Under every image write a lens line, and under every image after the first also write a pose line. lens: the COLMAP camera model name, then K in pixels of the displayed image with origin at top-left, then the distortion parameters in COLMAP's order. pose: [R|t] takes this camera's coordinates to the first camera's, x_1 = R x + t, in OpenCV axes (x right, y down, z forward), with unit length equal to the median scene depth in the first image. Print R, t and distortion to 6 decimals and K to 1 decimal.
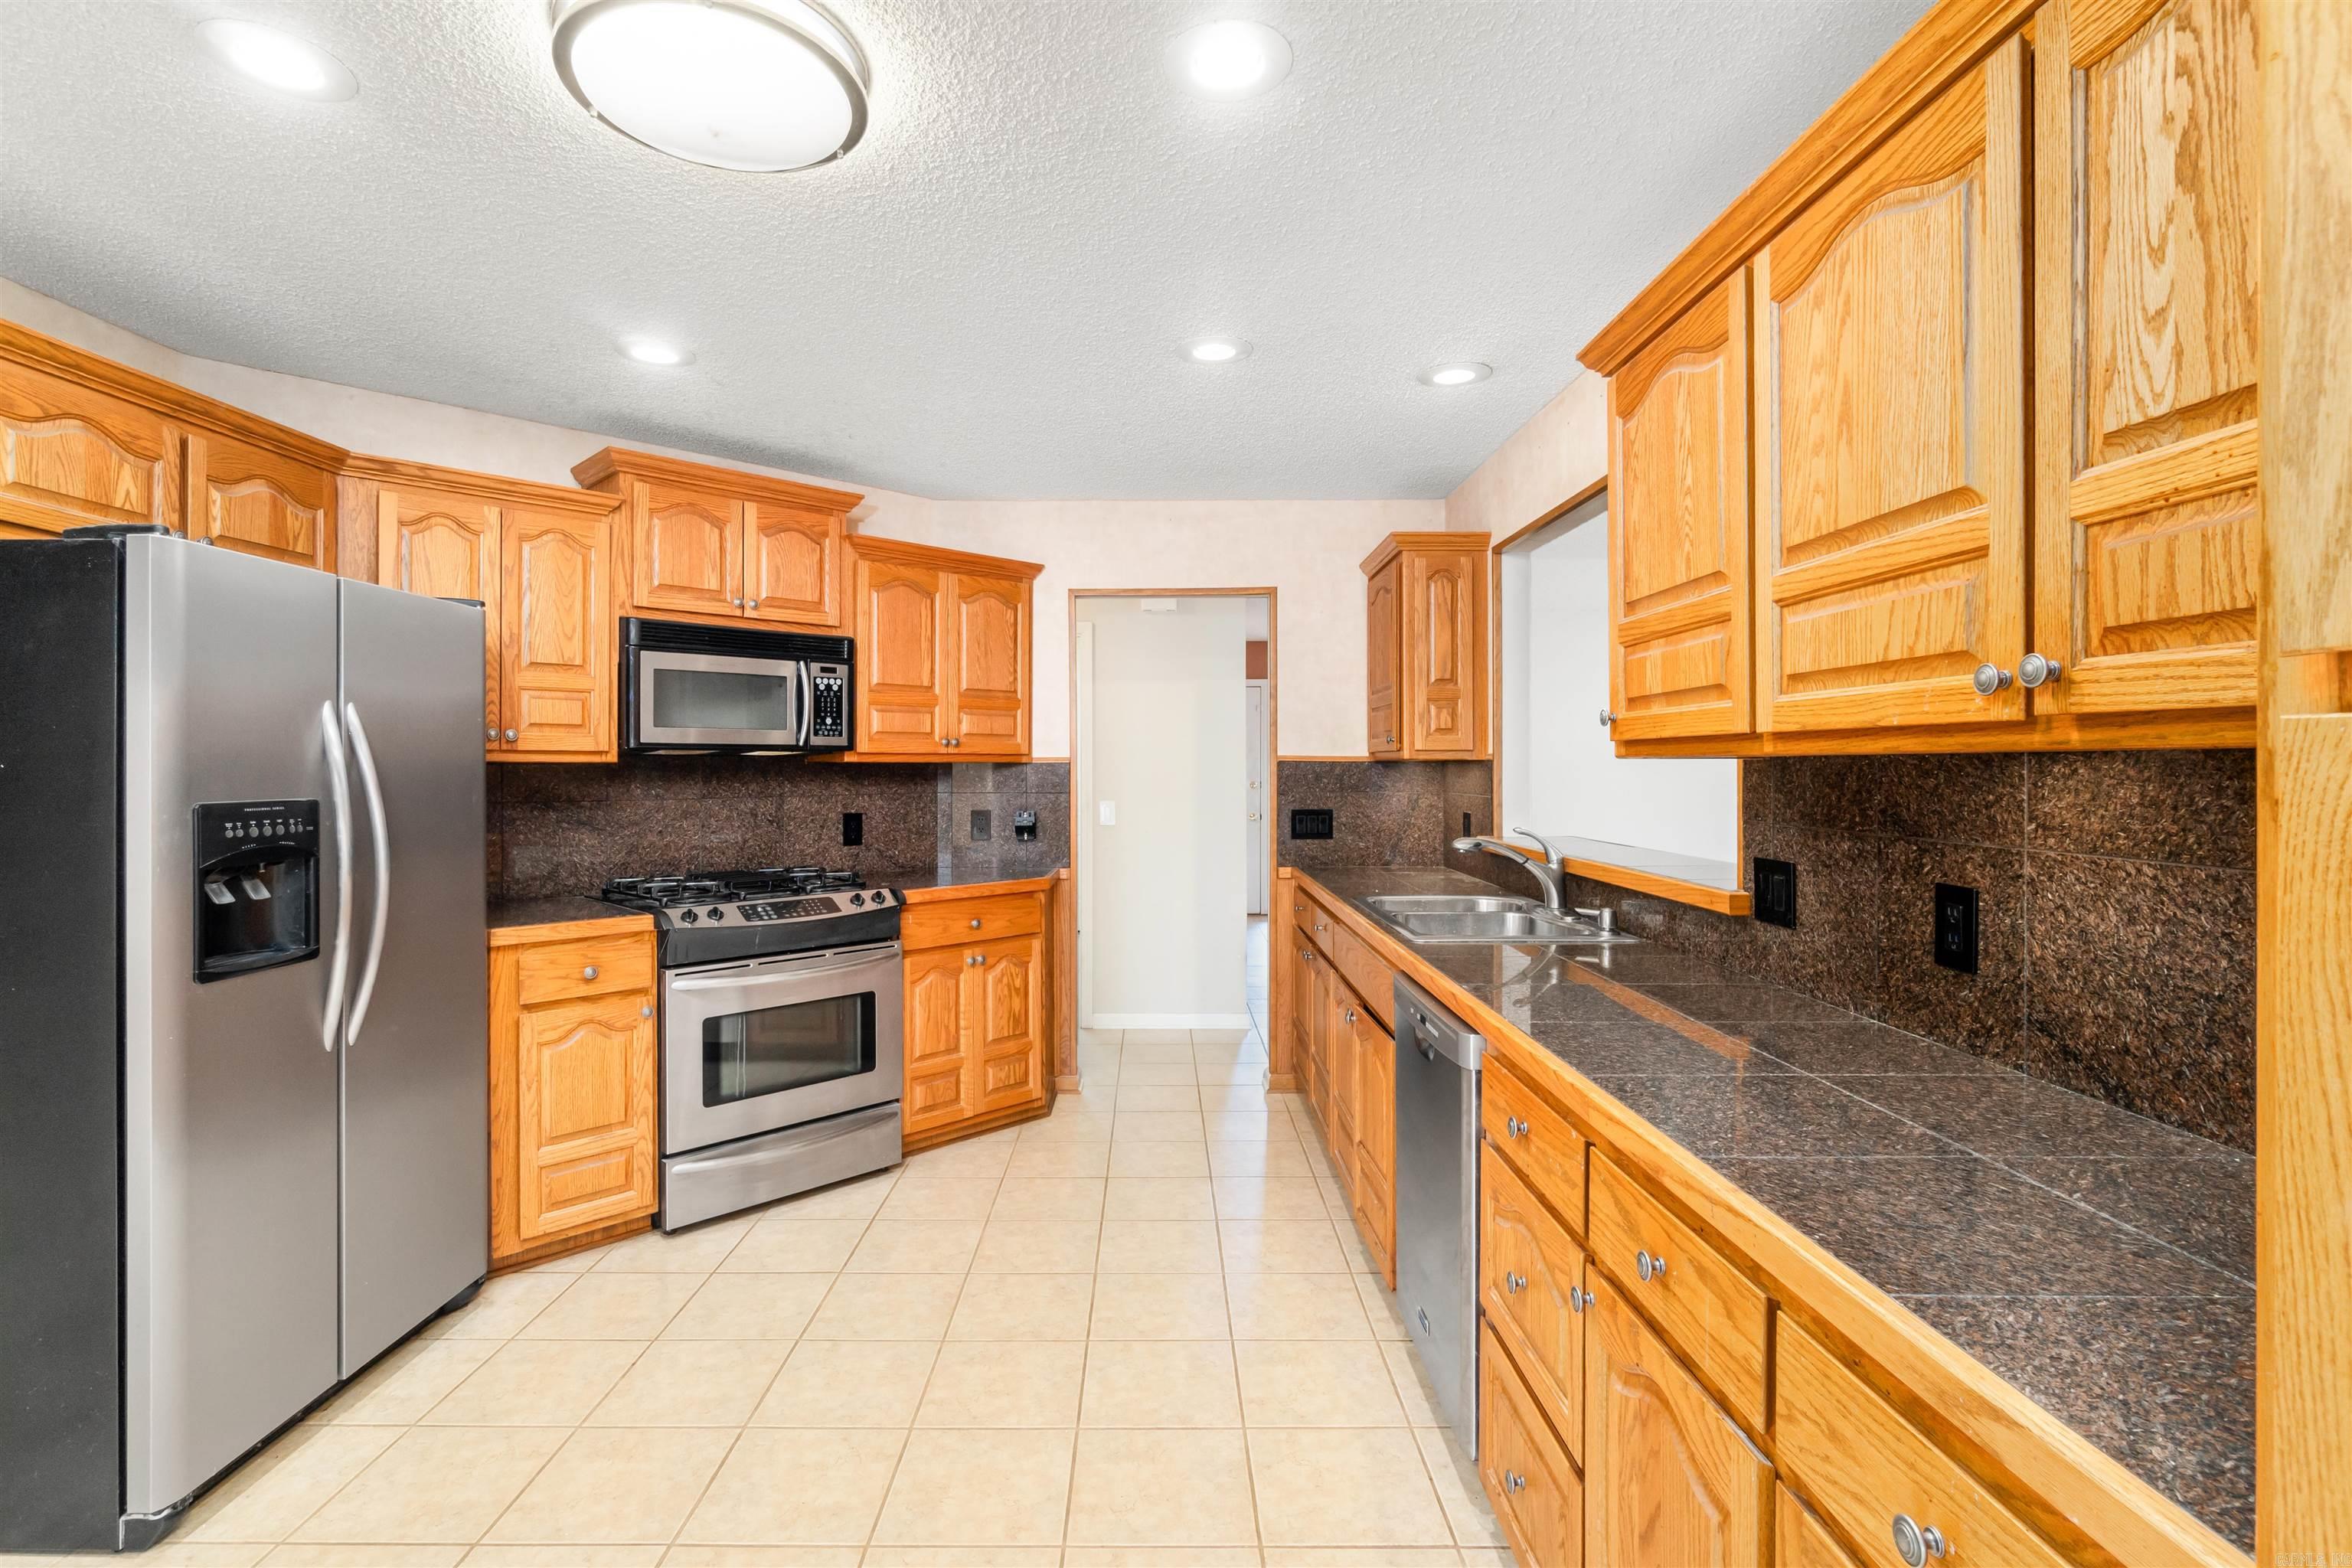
lens RADIAL K [[1107.1, 0, 1168.7], [0, 1107.1, 777.8], [0, 0, 1]] dist [-0.000165, 0.000106]
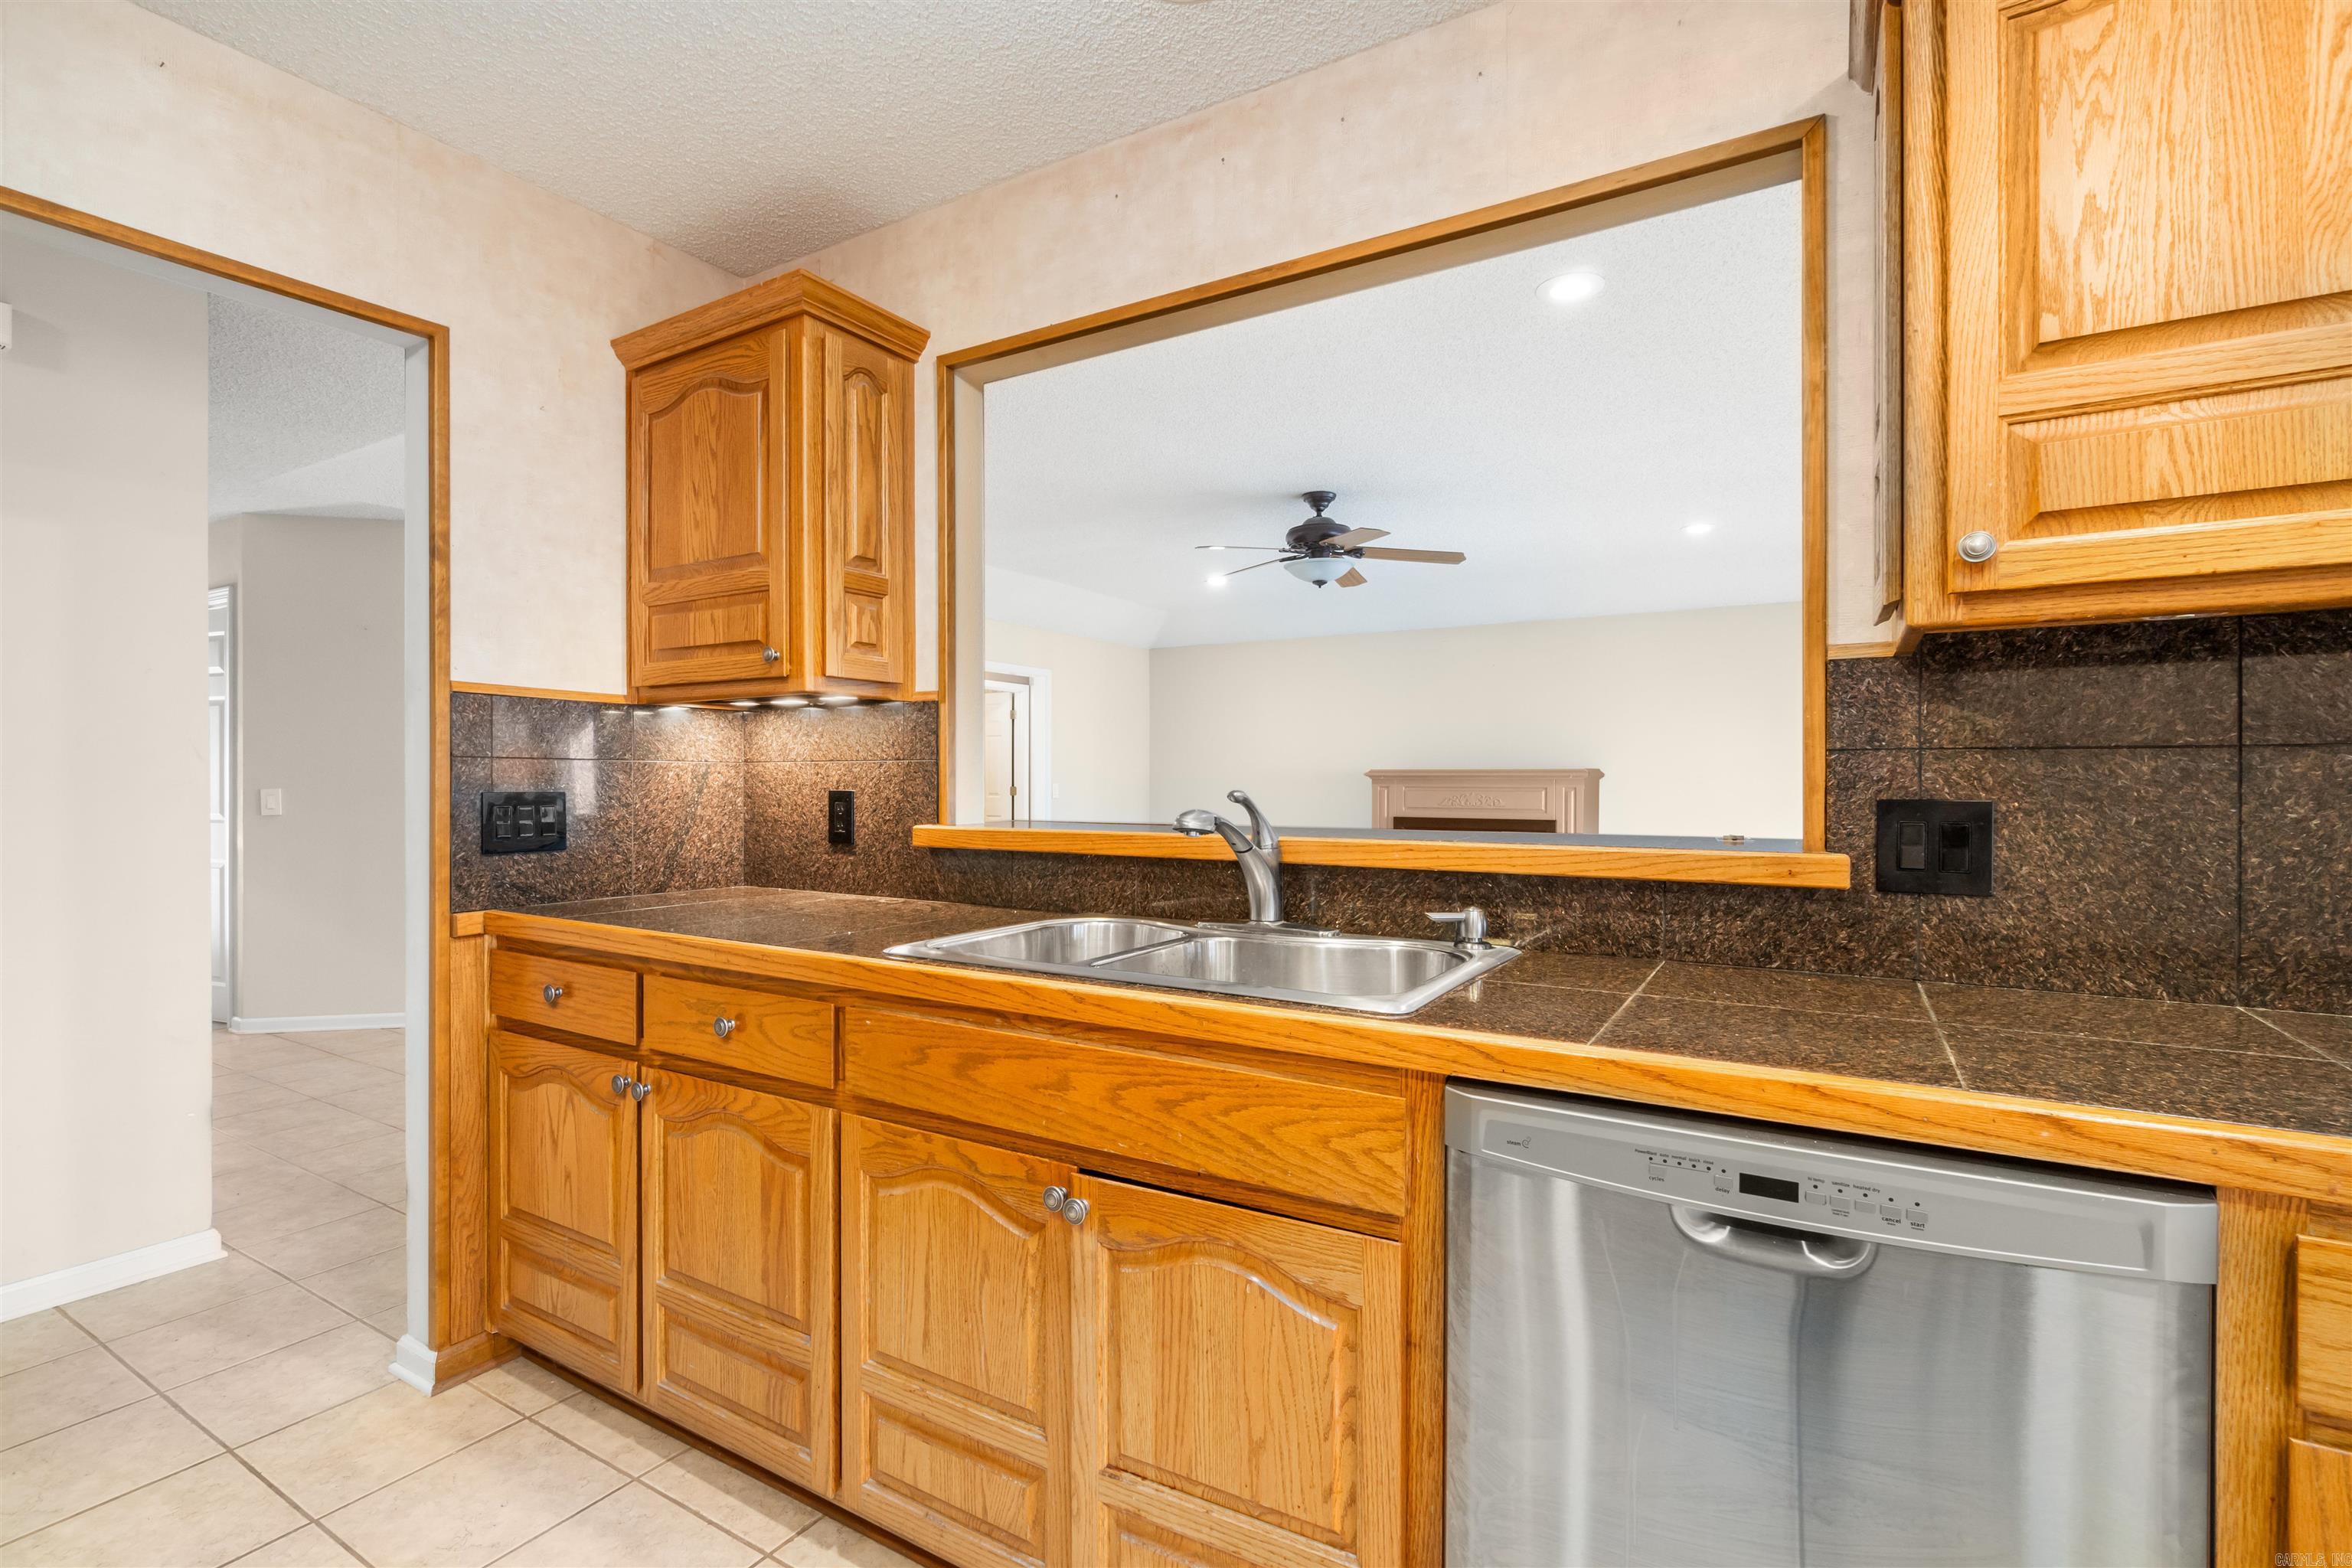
lens RADIAL K [[1070.9, 0, 1176.0], [0, 1070.9, 784.0], [0, 0, 1]] dist [-0.015786, 0.000012]
pose [[0.531802, -0.002019, 0.846866, -0.149303], [0.008543, 0.999959, -0.002981, 0.035074], [-0.846825, 0.008820, 0.531798, 0.595150]]
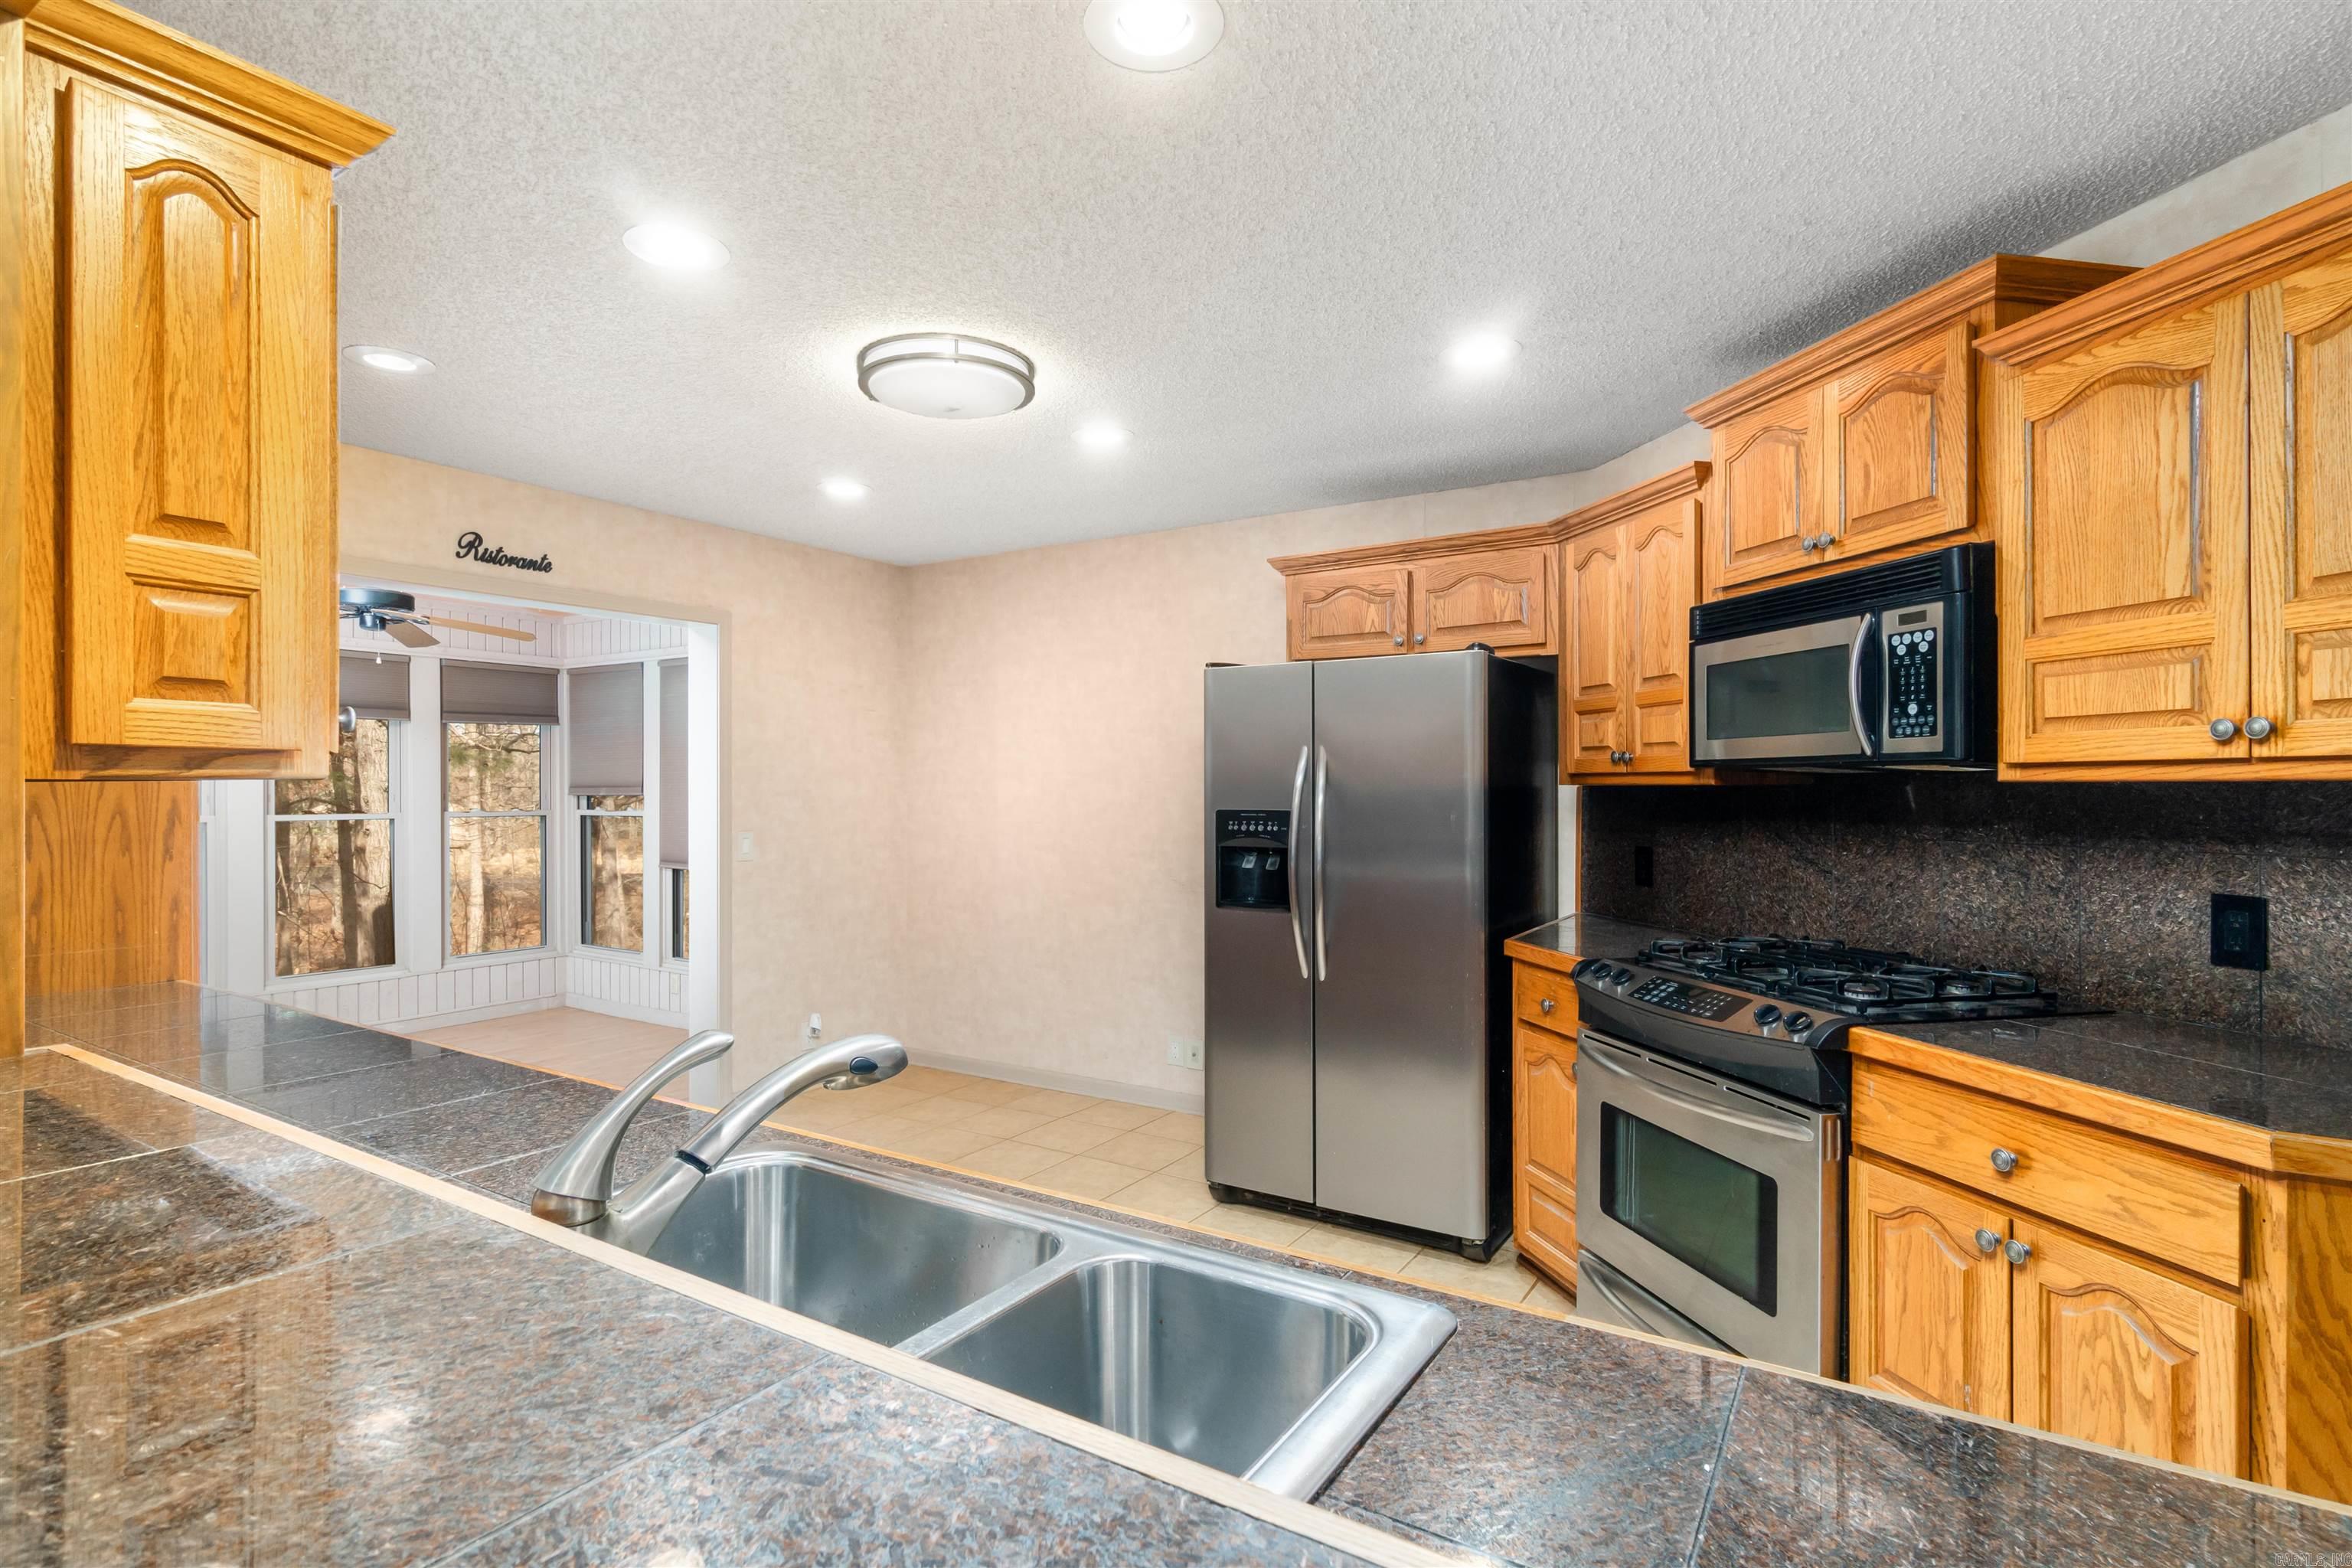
lens RADIAL K [[1150.5, 0, 1151.5], [0, 1150.5, 791.9], [0, 0, 1]] dist [0.002297, 0.000561]
pose [[-0.559590, 0.004780, -0.828756, 0.390484], [-0.007550, 0.999912, 0.010865, -0.012837], [0.828735, 0.012337, -0.559505, 1.011892]]
